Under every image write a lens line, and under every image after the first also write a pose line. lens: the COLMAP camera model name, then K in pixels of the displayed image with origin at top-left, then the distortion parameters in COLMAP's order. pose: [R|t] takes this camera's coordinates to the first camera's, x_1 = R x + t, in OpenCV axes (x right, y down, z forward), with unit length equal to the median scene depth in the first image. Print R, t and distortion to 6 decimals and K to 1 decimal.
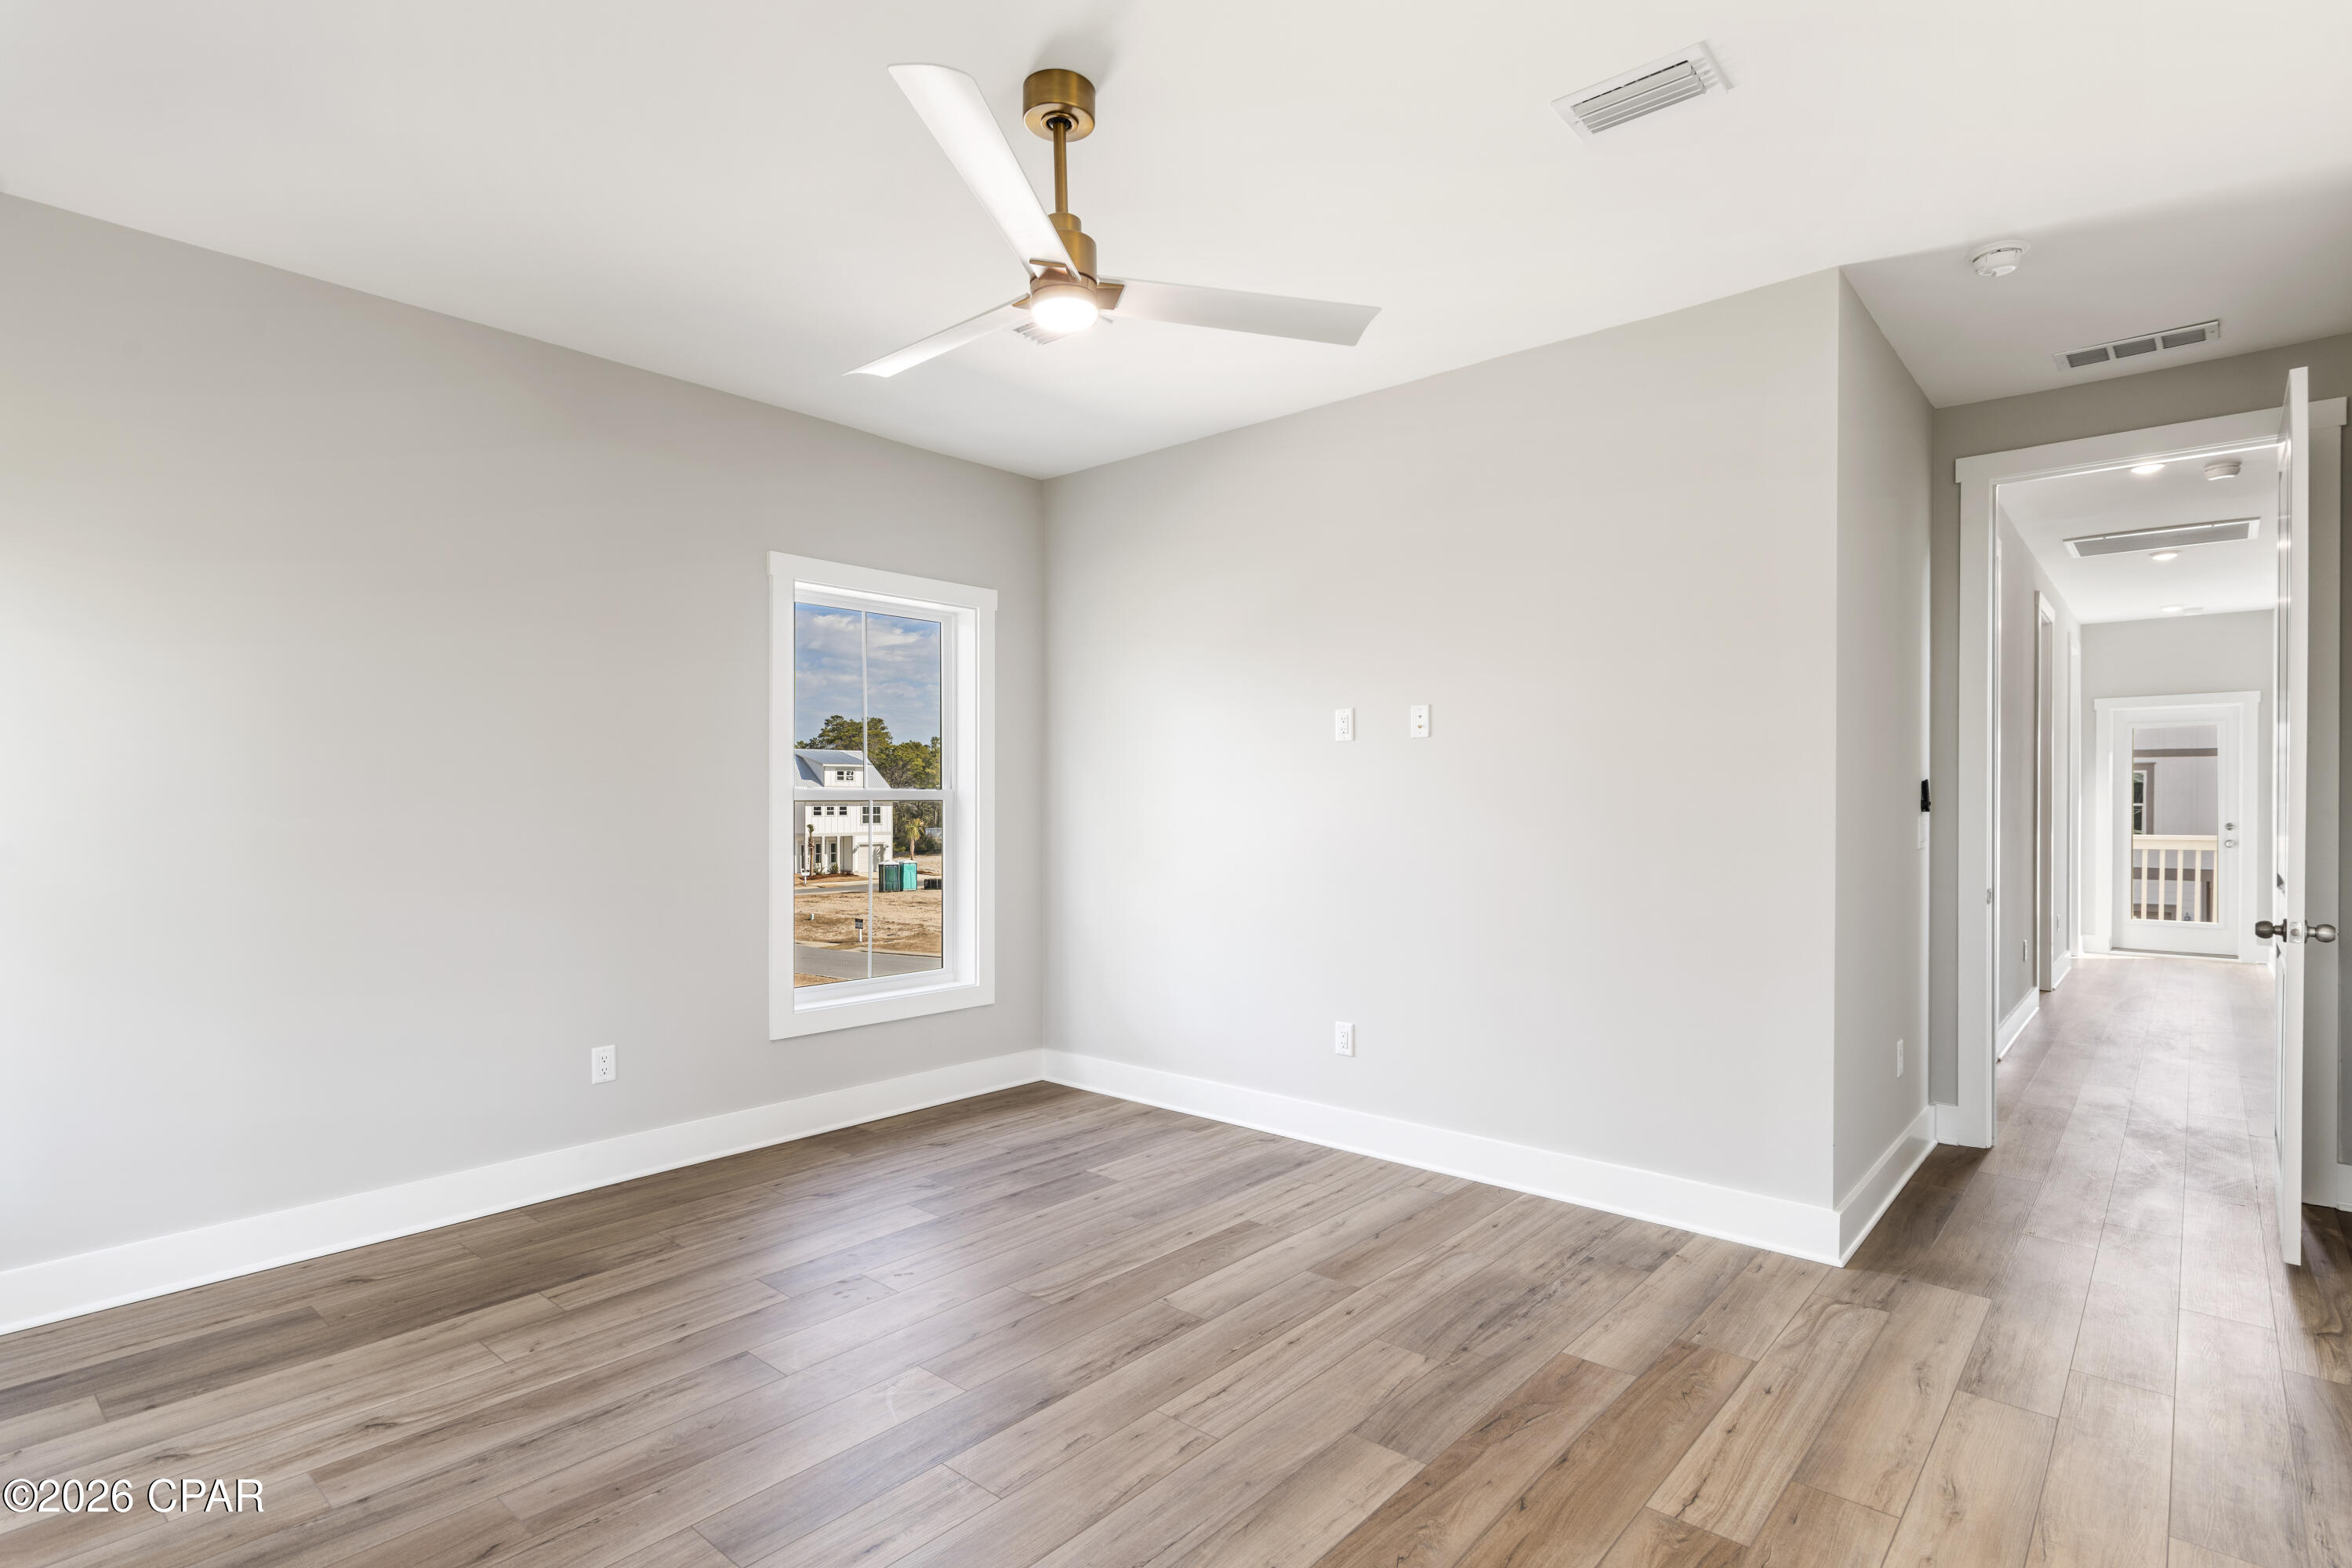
lens RADIAL K [[1157.6, 0, 1191.0], [0, 1157.6, 780.0], [0, 0, 1]] dist [-0.000114, -0.000188]
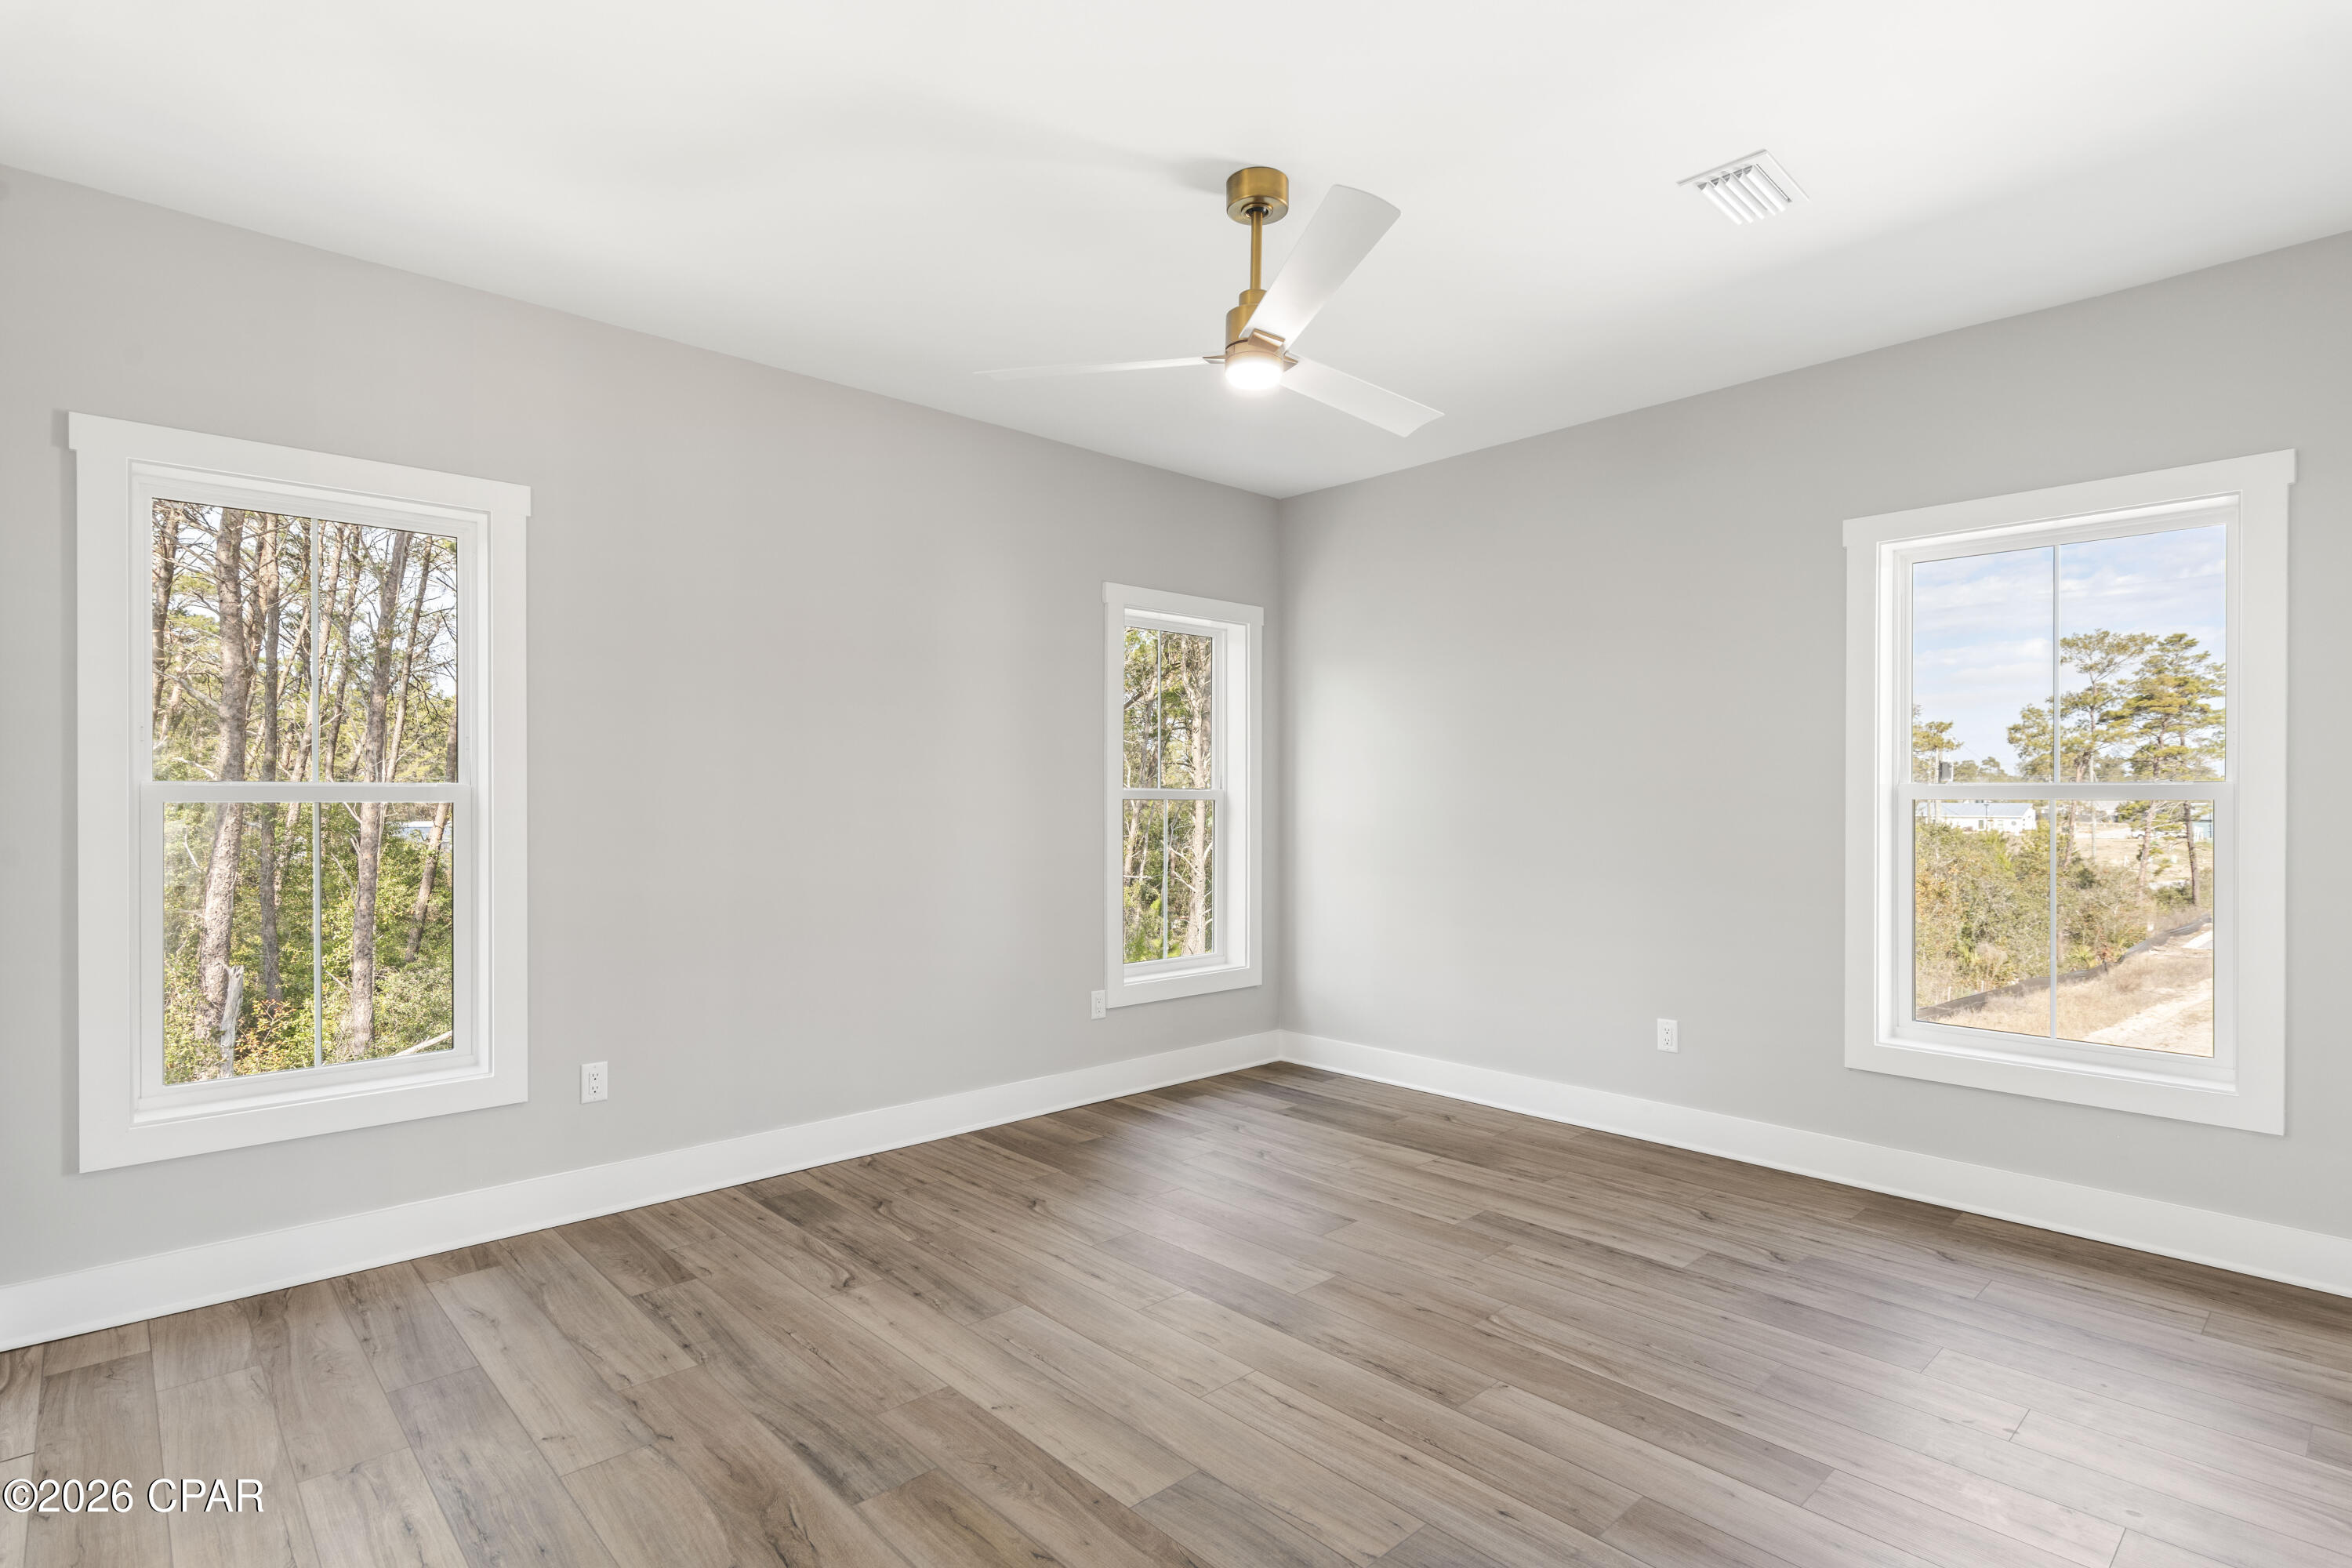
lens RADIAL K [[1171.7, 0, 1191.3], [0, 1171.7, 825.0], [0, 0, 1]] dist [0.002913, 0.000331]
pose [[-0.102595, 0.023715, -0.994440, 0.800223], [0.015480, 0.999633, 0.022242, 0.015115], [0.994603, -0.013112, -0.102925, 0.820762]]
